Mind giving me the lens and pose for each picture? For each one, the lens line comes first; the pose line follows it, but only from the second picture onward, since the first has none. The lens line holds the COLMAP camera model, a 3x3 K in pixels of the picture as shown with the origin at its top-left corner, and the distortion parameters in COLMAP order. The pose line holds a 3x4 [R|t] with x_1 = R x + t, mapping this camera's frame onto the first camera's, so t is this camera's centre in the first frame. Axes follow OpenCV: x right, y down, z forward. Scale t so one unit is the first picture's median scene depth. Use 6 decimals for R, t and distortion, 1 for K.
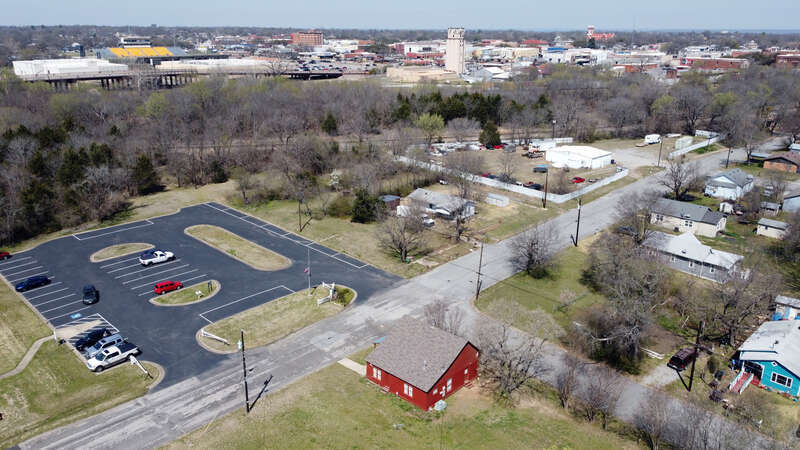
lens RADIAL K [[609.8, 0, 400.0], [0, 609.8, 225.0], [0, 0, 1]] dist [-0.002320, 0.000688]
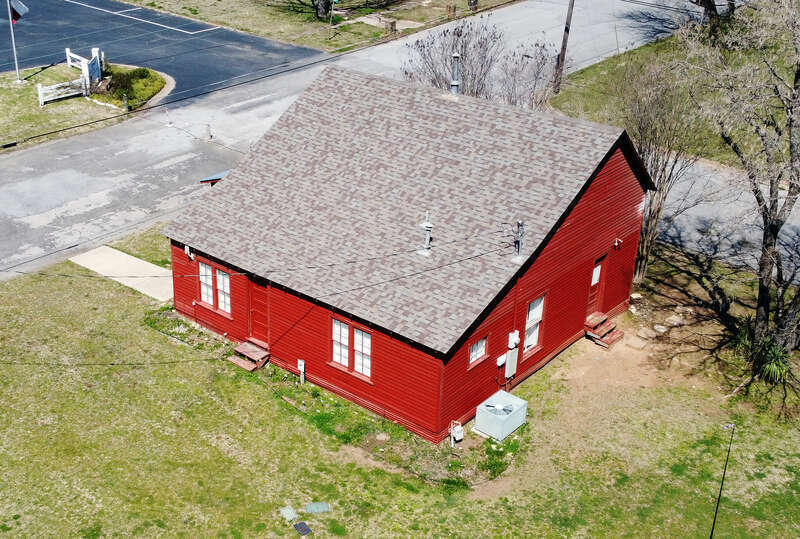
lens RADIAL K [[1123.2, 0, 400.0], [0, 1123.2, 269.5], [0, 0, 1]] dist [0.004593, 0.008571]
pose [[0.996768, -0.000556, 0.080328, -0.001631], [-0.011401, 0.988873, 0.148324, 0.189109], [-0.079517, -0.148760, 0.985671, 0.627313]]
